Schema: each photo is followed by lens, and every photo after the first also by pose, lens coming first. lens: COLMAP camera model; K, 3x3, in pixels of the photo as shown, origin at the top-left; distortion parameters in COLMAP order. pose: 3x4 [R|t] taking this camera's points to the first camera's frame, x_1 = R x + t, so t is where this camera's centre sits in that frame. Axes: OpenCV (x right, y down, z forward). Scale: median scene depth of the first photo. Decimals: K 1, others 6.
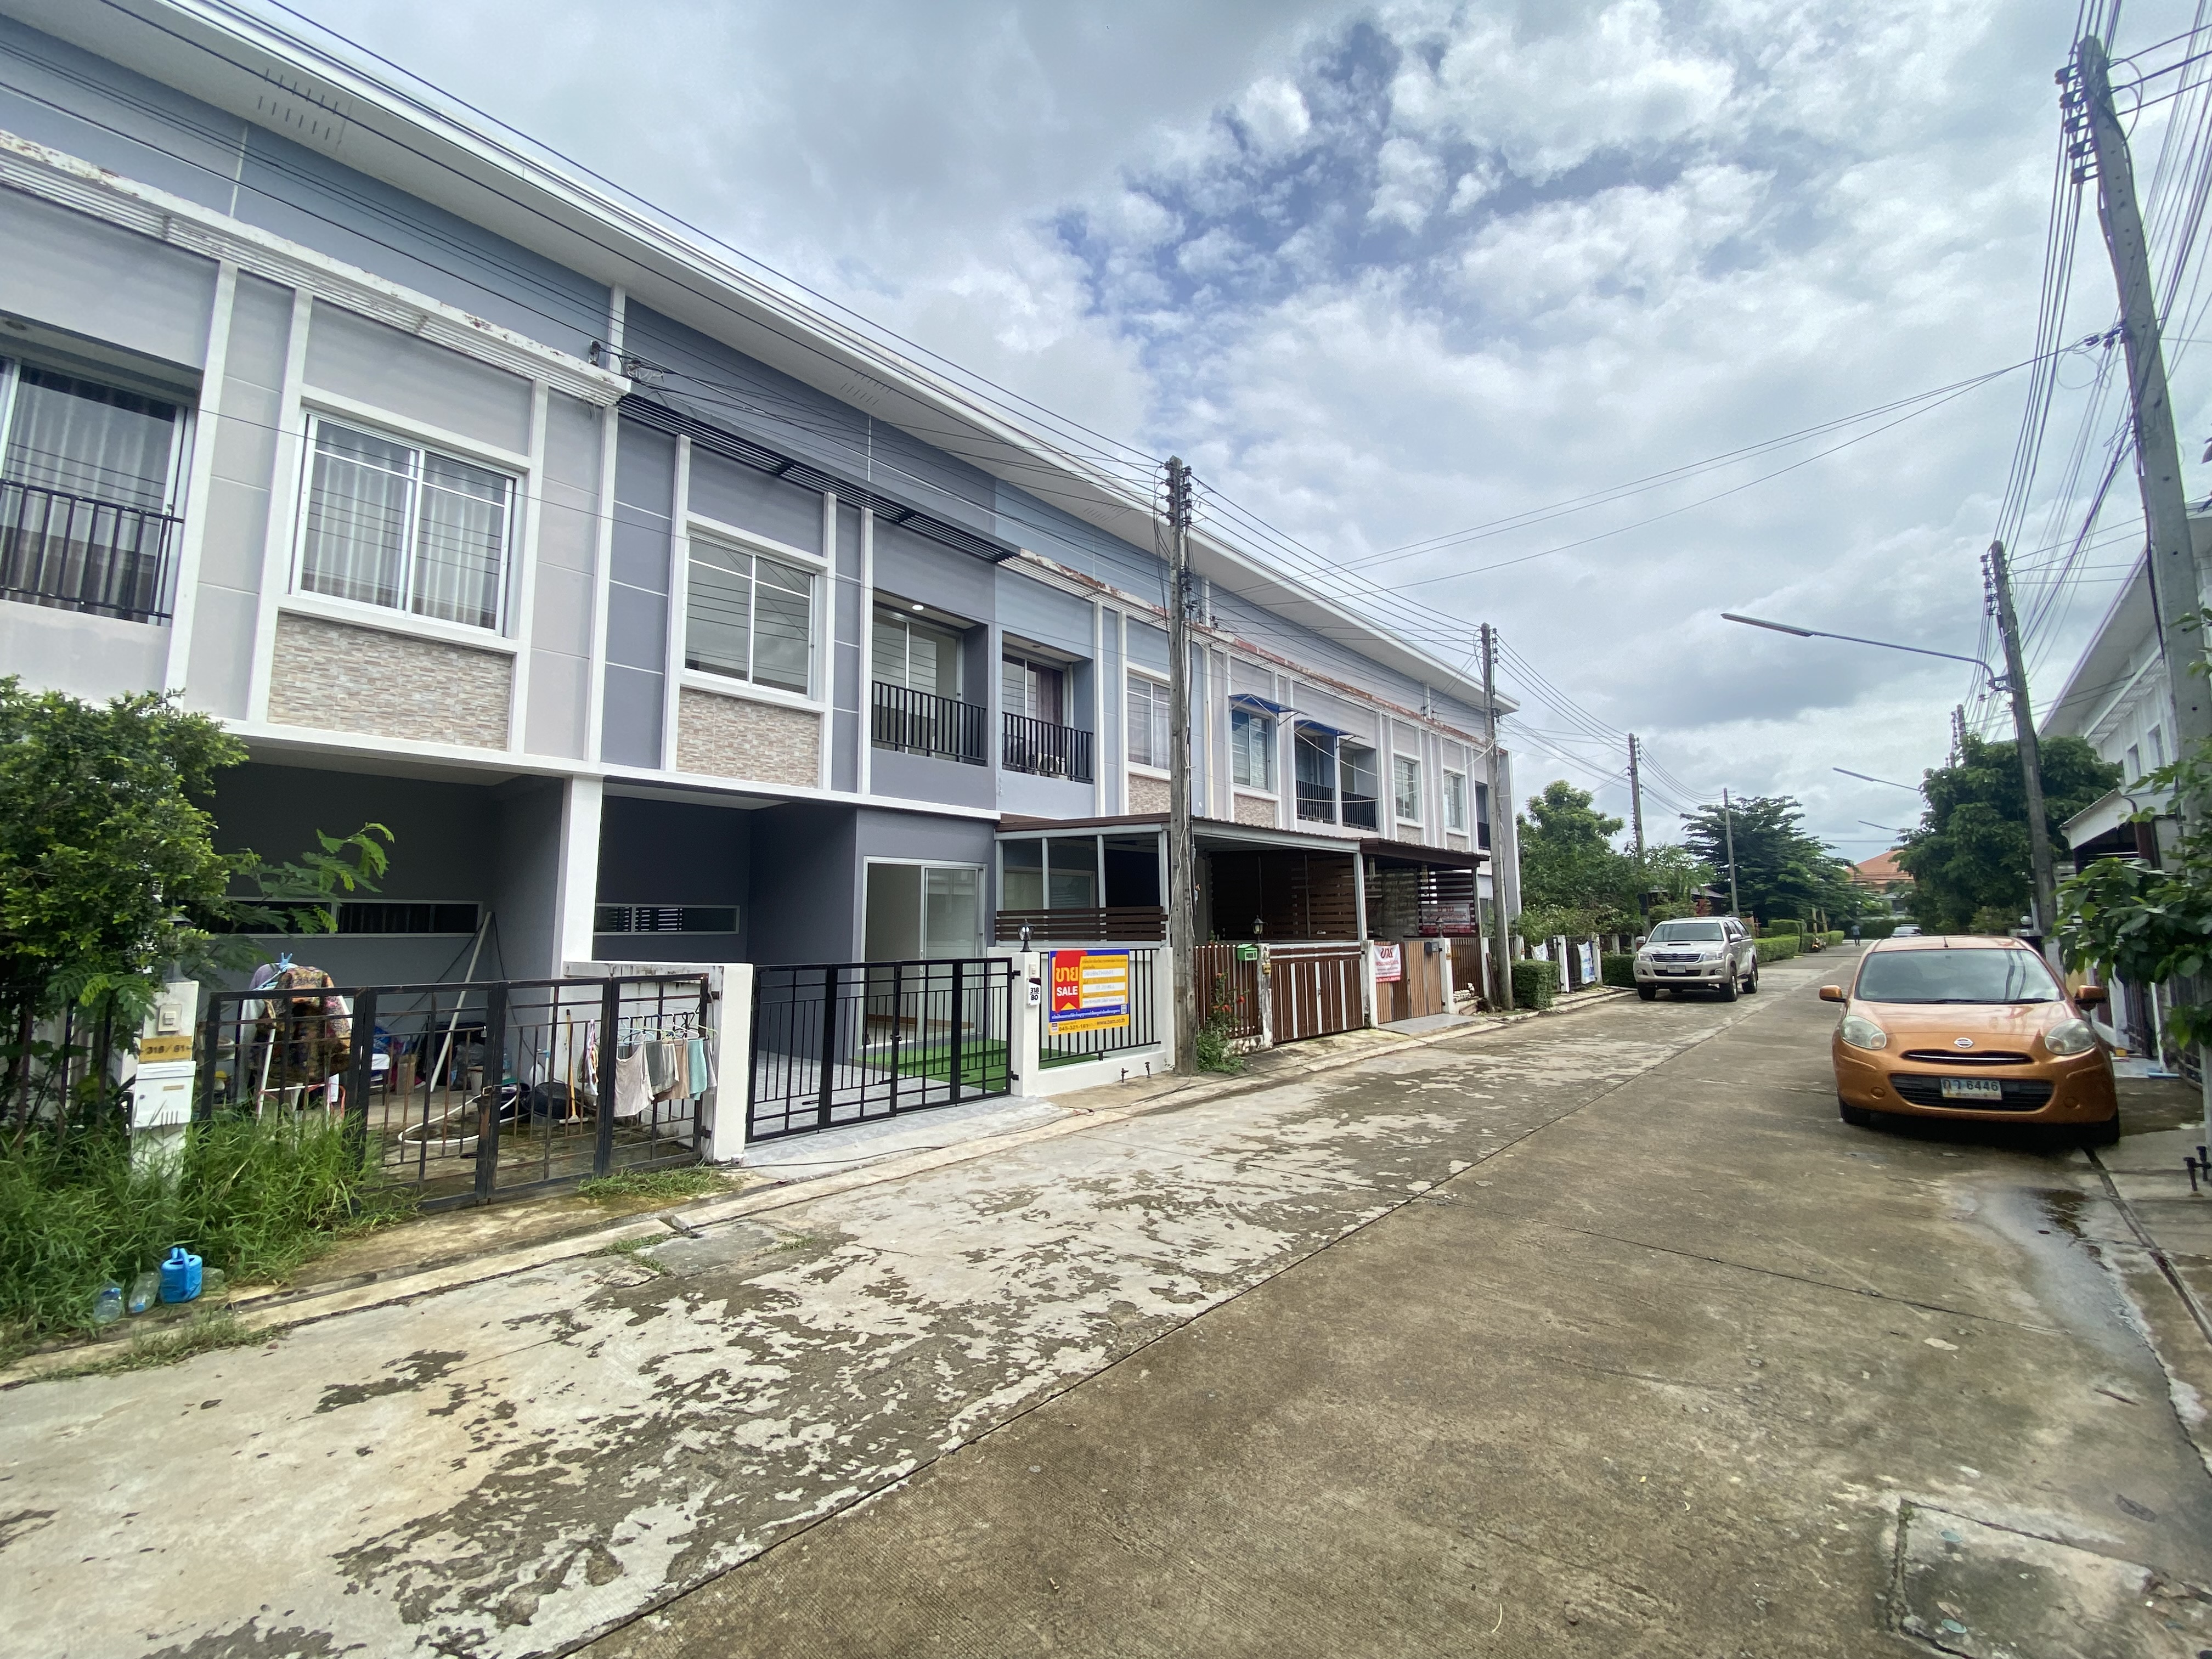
lens RADIAL K [[895.9, 0, 1105.6], [0, 895.9, 876.6], [0, 0, 1]] dist [-0.015251, -0.003088]
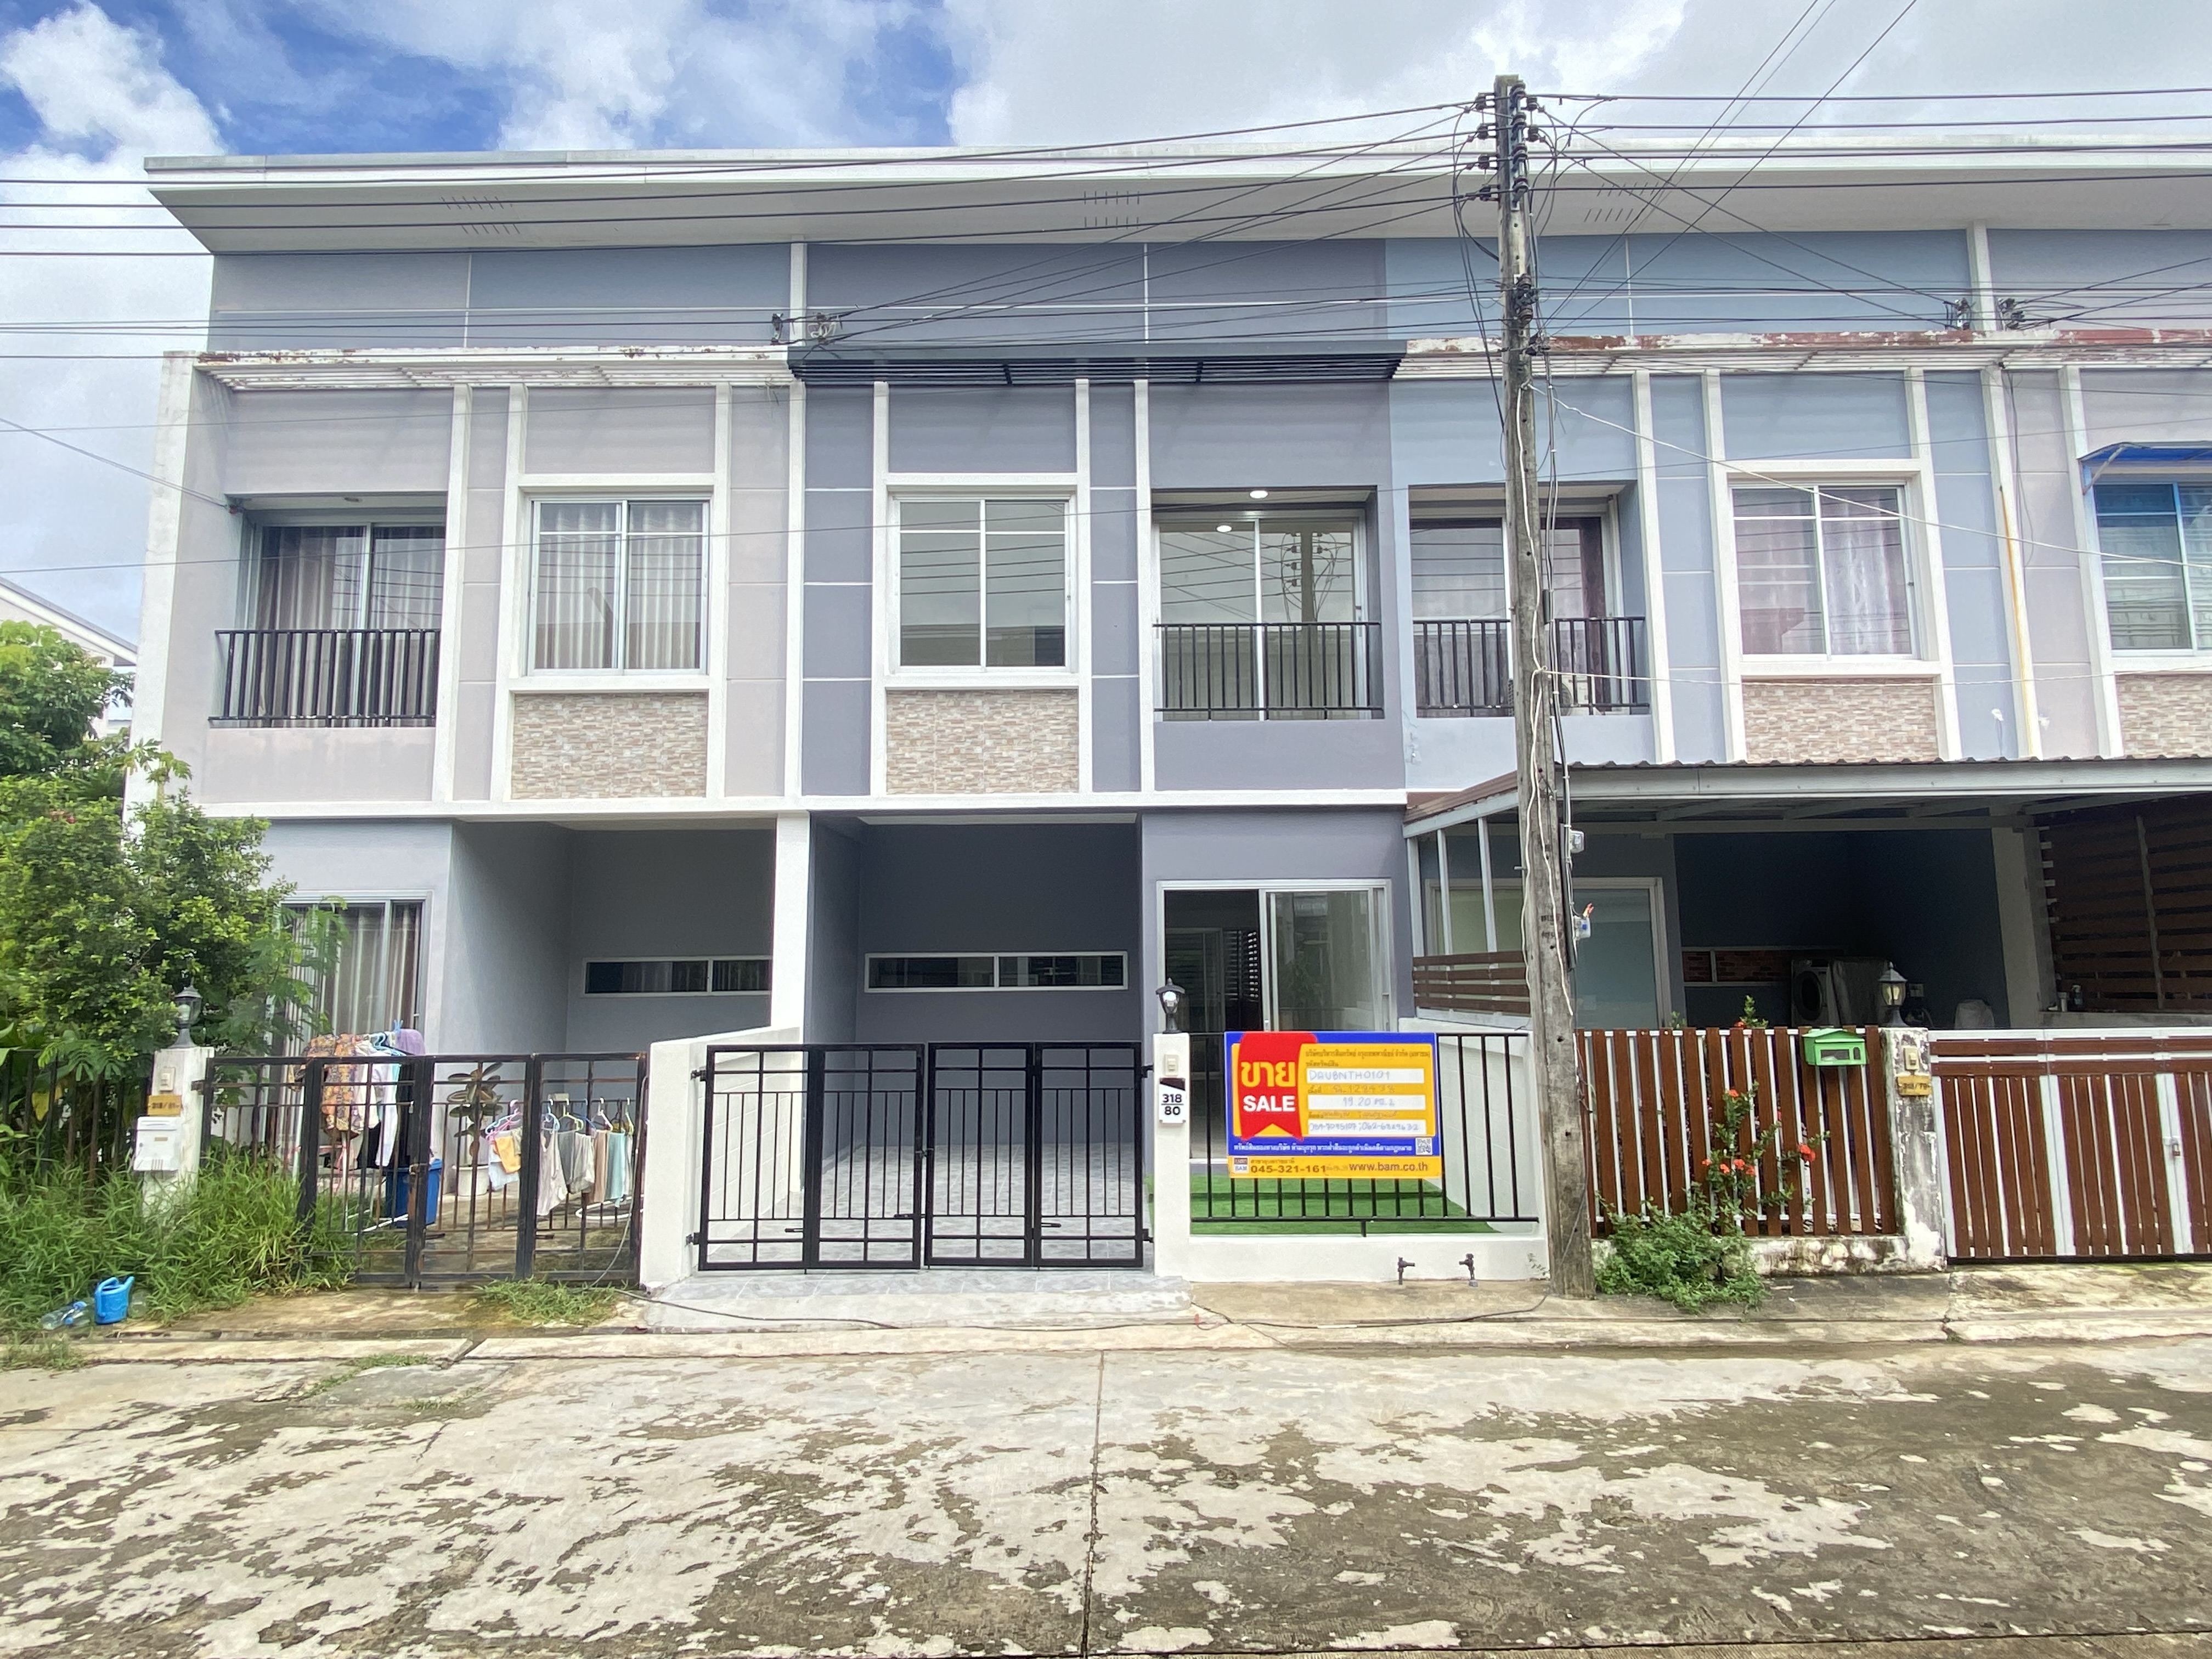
lens RADIAL K [[1284.7, 0, 1078.1], [0, 1284.7, 865.0], [0, 0, 1]] dist [0.022727, -0.020325]
pose [[0.659939, -0.063900, -0.748597, 0.561270], [0.049464, 0.997910, -0.041576, 0.002704], [0.749689, -0.009590, 0.661720, 0.400639]]
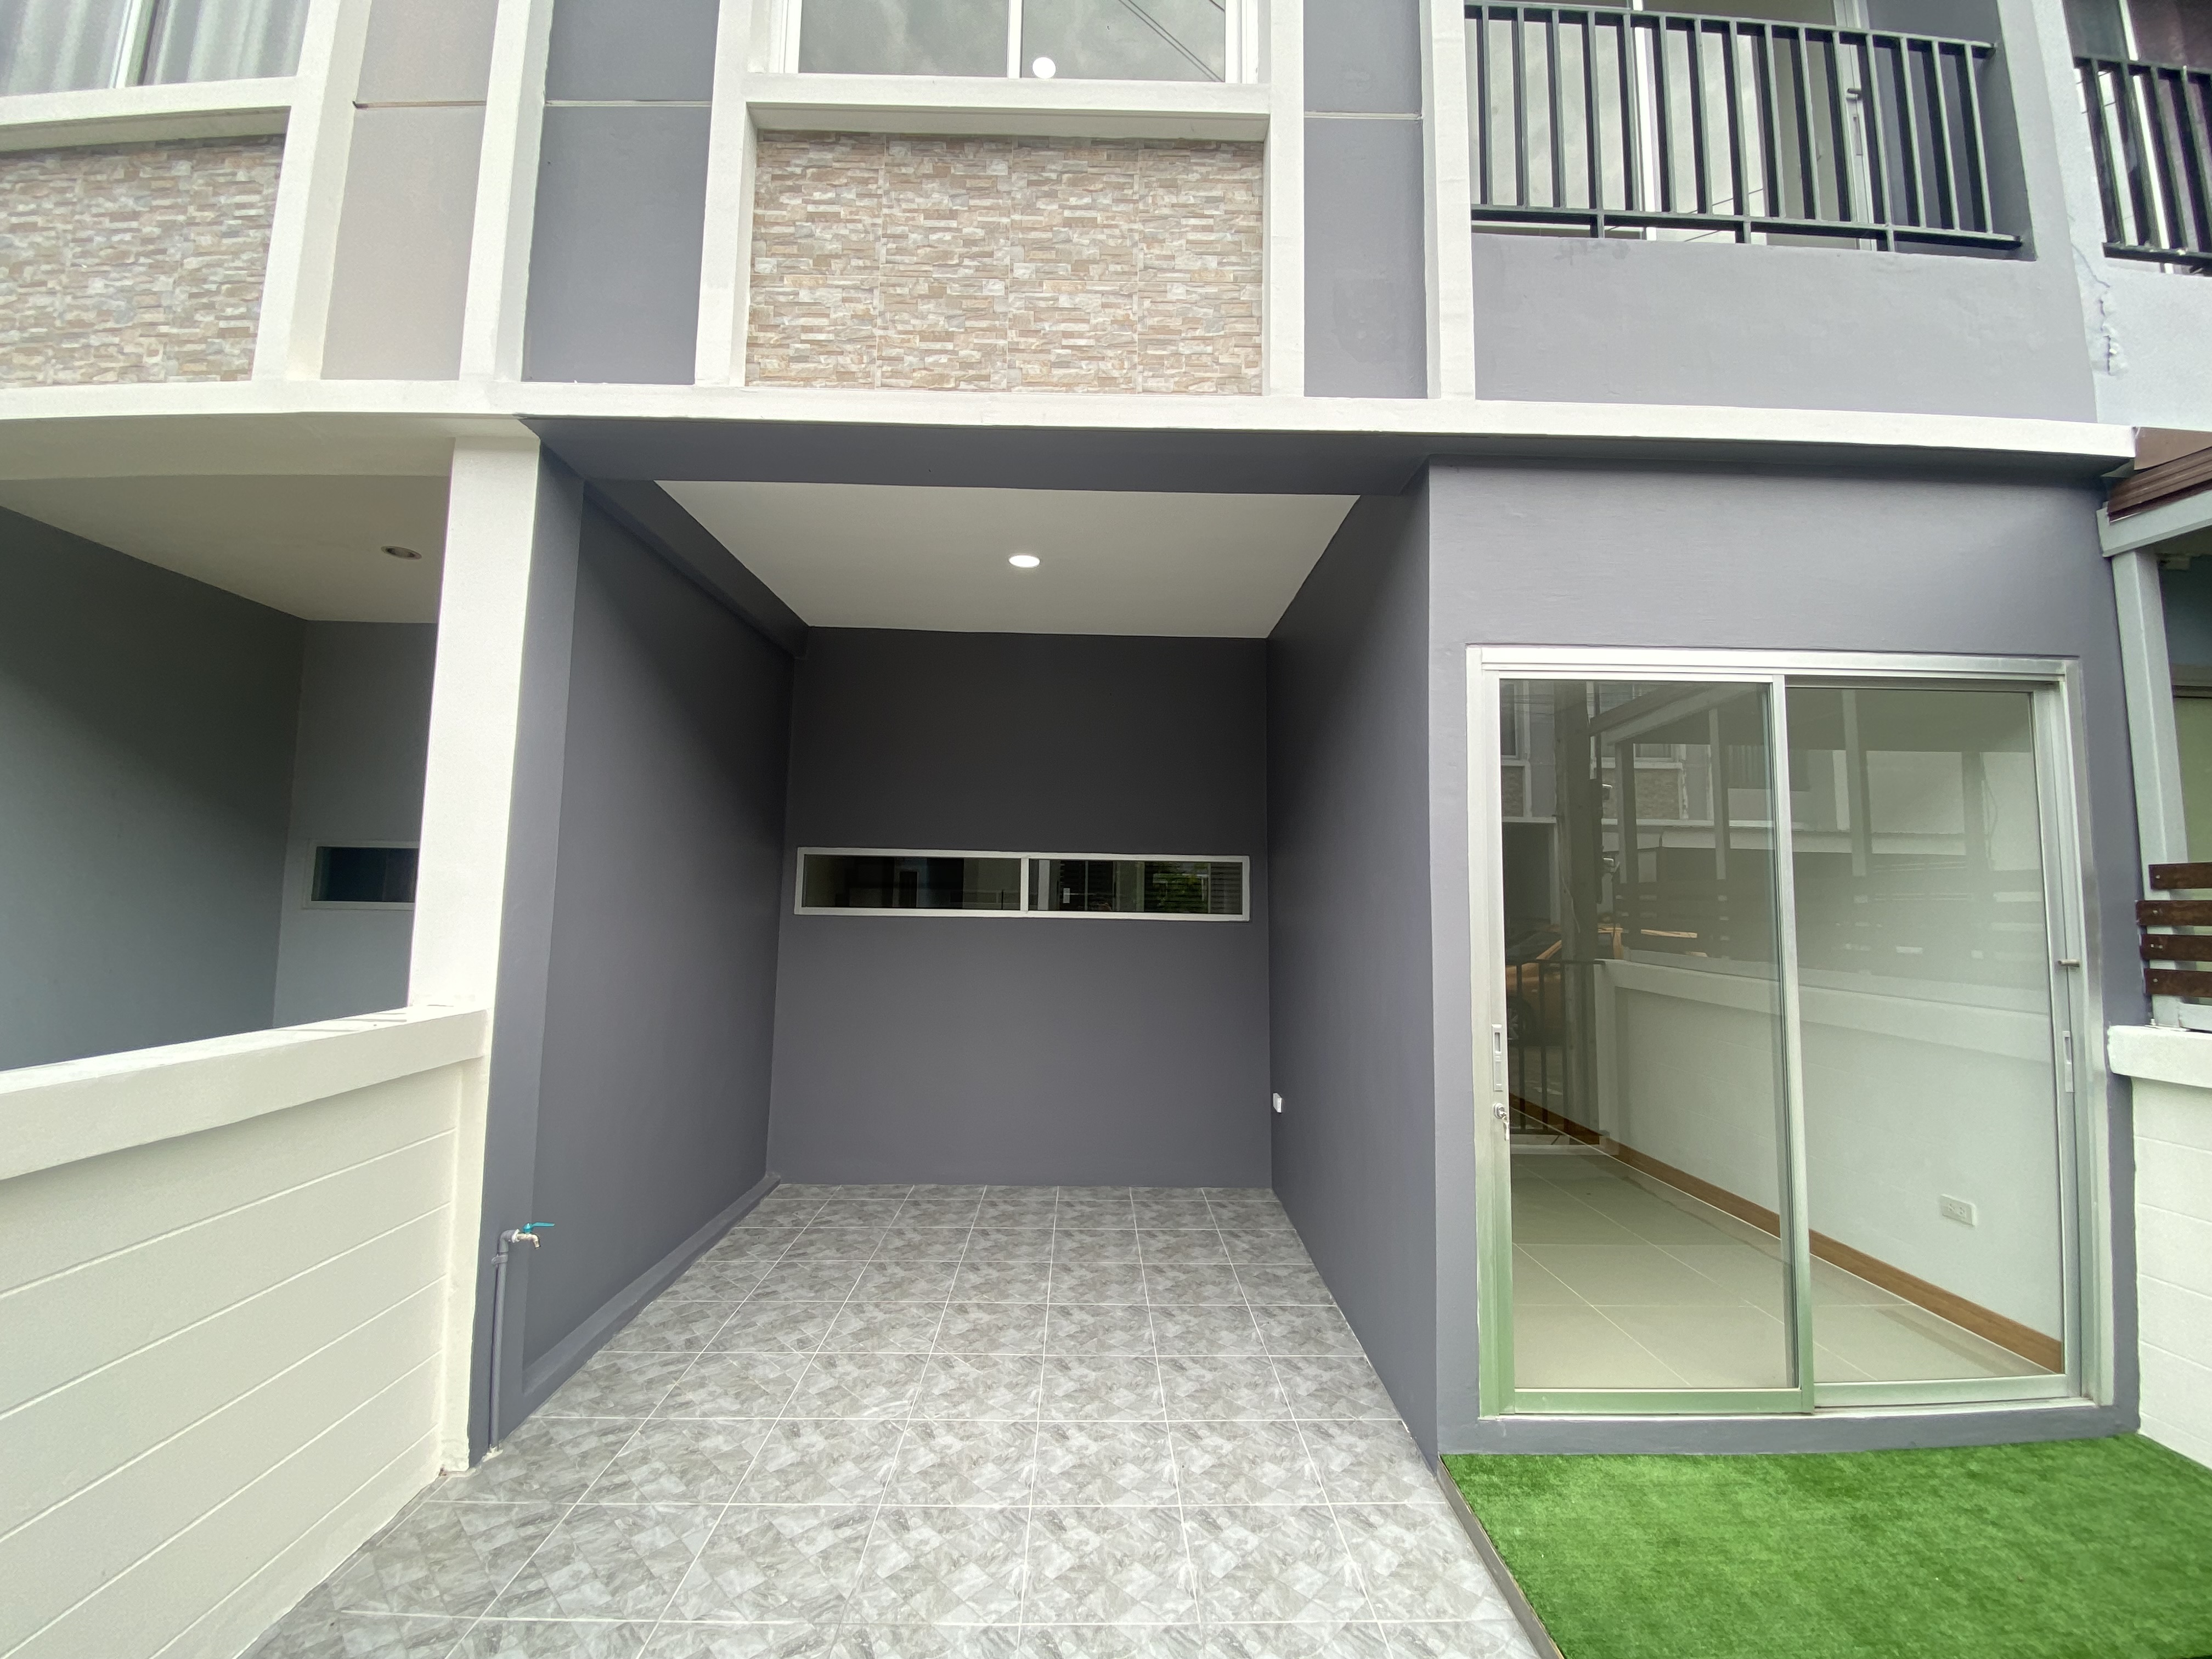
lens RADIAL K [[895.9, 0, 1104.1], [0, 895.9, 826.7], [0, 0, 1]] dist [-0.015251, -0.003088]
pose [[0.680950, -0.040738, -0.731196, -0.206544], [0.021359, 0.999132, -0.035776, 0.047437], [0.732019, 0.008744, 0.681228, 0.990231]]
